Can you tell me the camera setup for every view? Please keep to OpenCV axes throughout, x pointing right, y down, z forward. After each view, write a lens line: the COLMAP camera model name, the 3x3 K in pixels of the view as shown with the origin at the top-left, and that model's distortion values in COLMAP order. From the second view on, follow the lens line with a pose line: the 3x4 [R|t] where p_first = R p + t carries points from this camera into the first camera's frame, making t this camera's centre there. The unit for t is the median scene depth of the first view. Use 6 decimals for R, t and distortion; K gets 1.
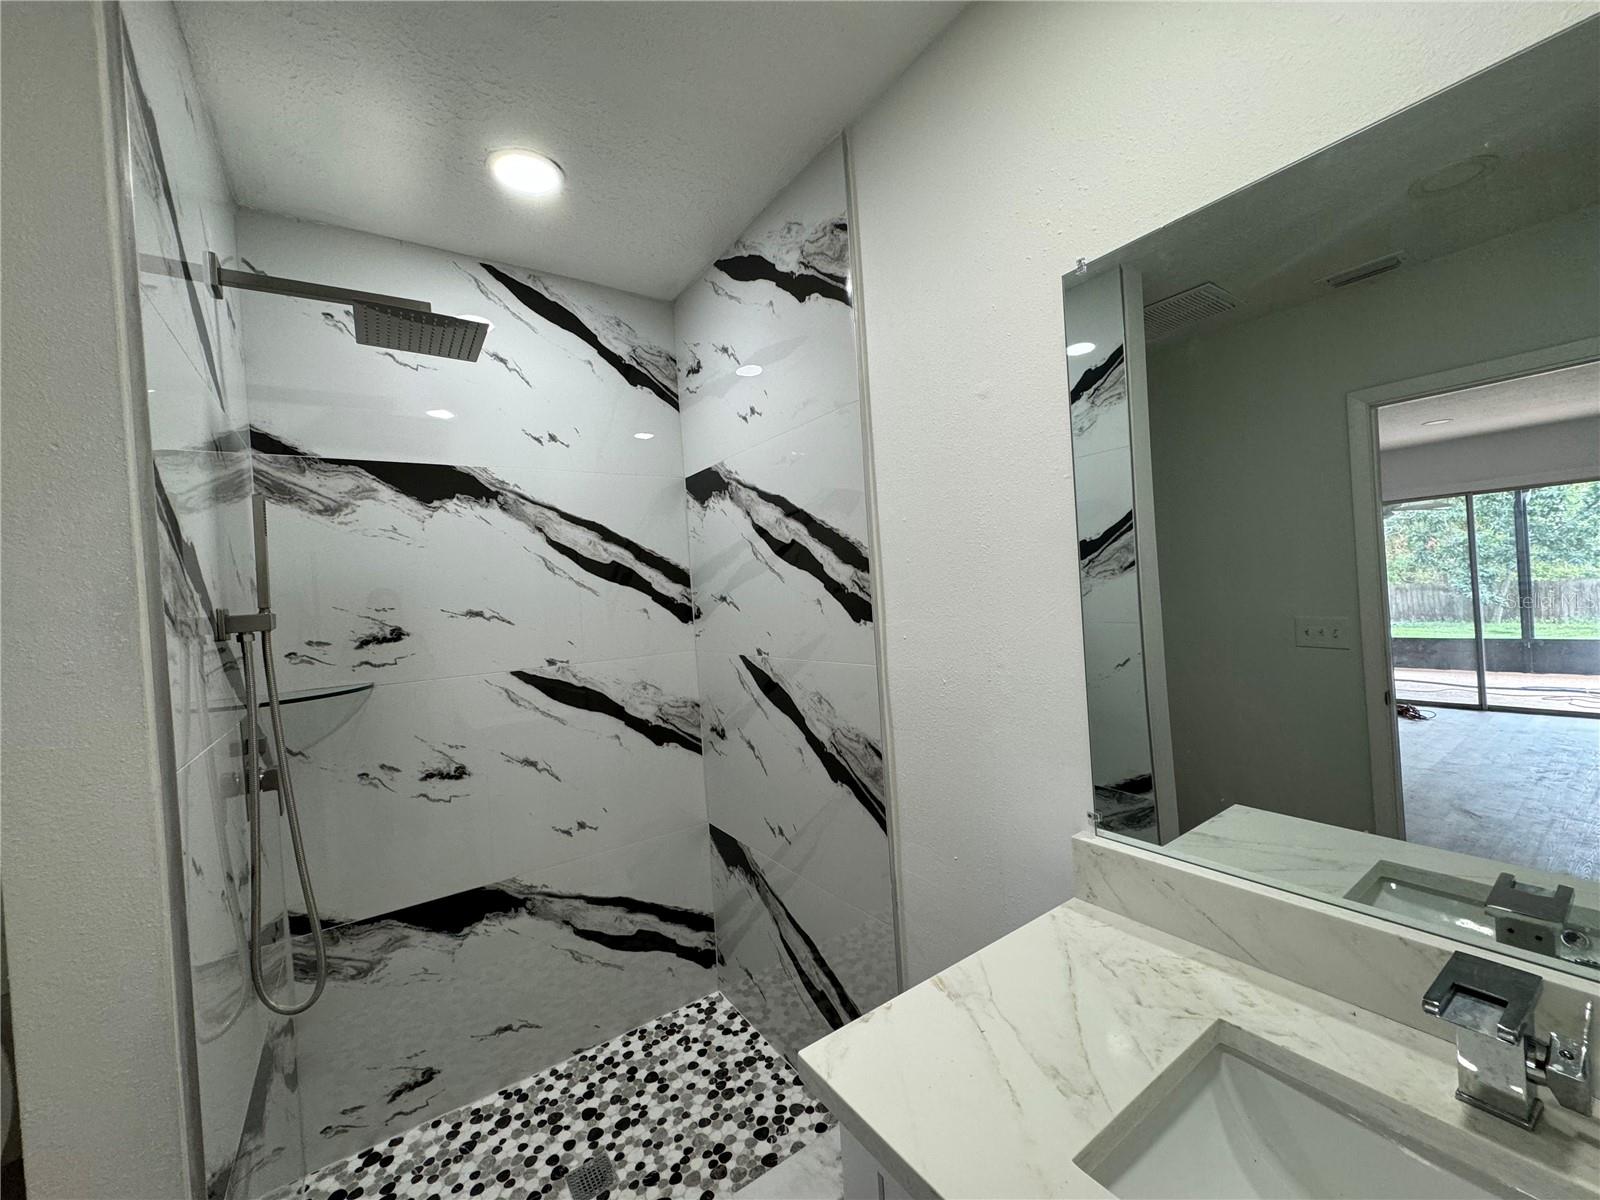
lens RADIAL K [[636.5, 0, 800.4], [0, 636.5, 598.0], [0, 0, 1]] dist [-0.000624, 0.000189]
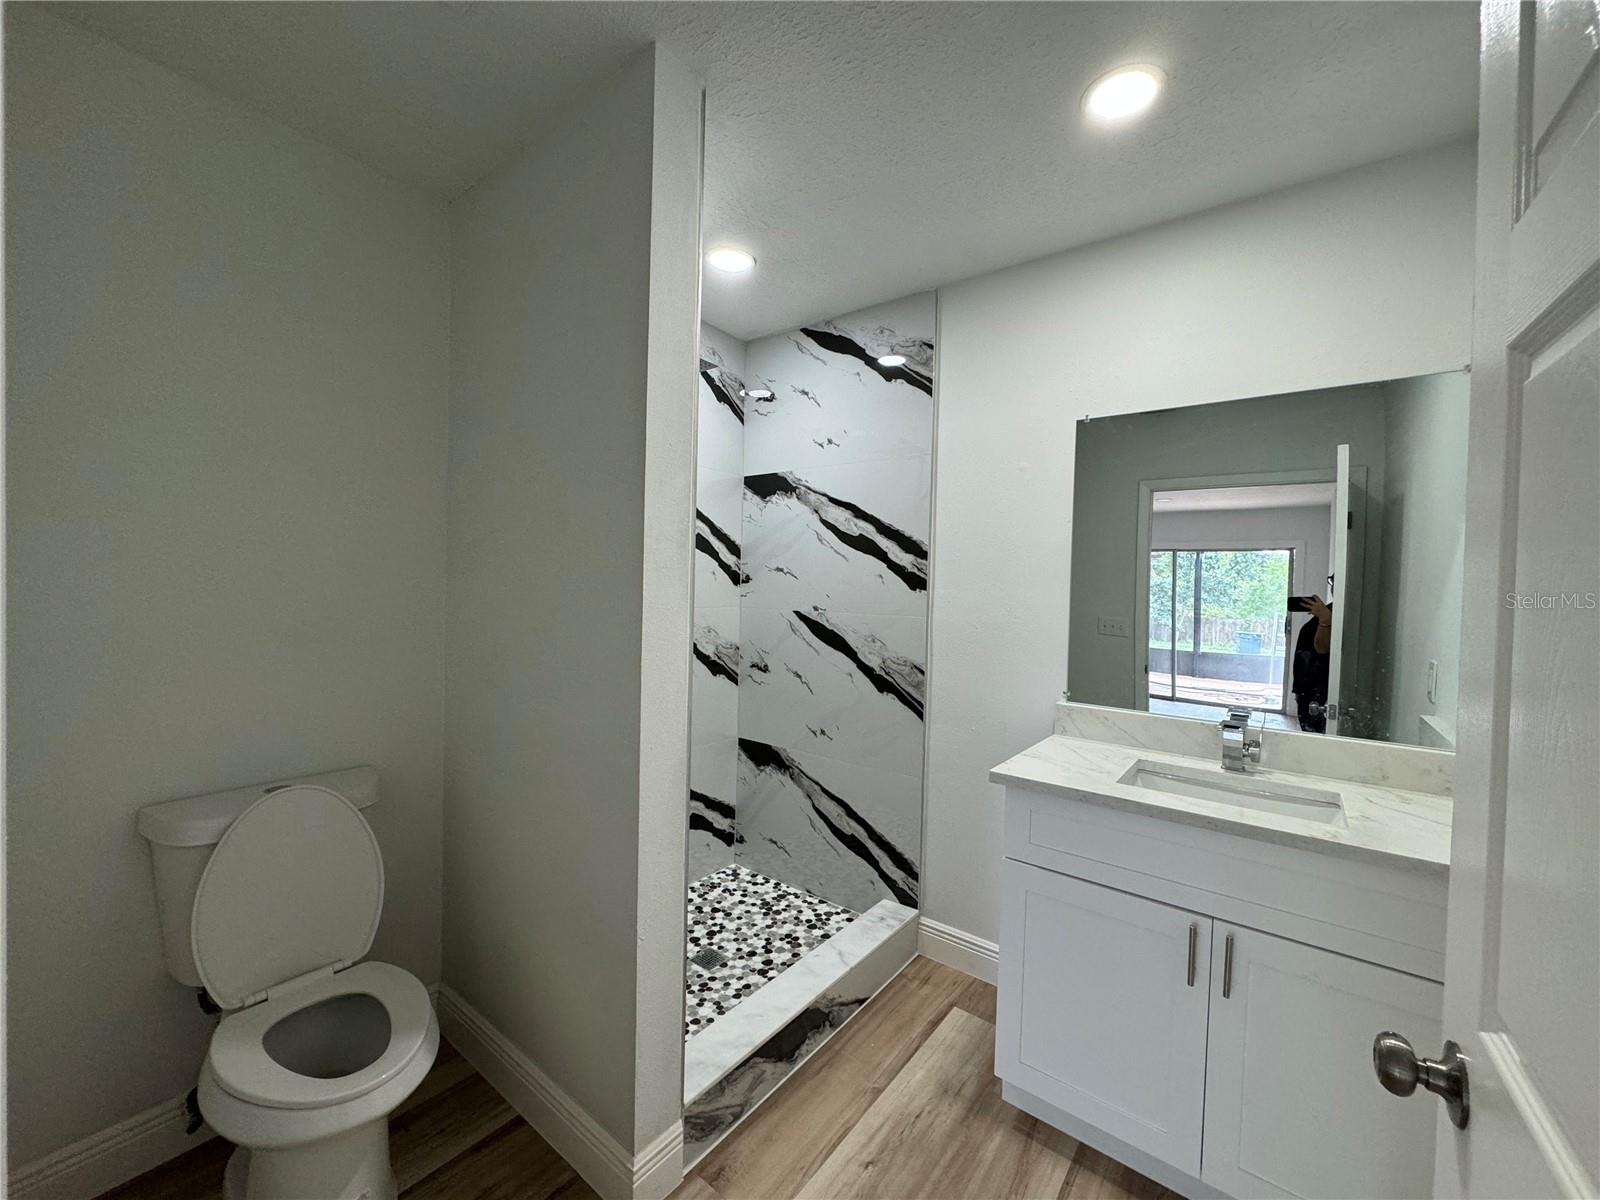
lens RADIAL K [[636.5, 0, 800.7], [0, 636.5, 597.0], [0, 0, 1]] dist [-0.000624, 0.000189]
pose [[0.951101, 0.083497, 0.297382, -0.532238], [-0.085236, 0.996335, -0.007140, 0.073083], [-0.296888, -0.018557, 0.954732, -0.362890]]
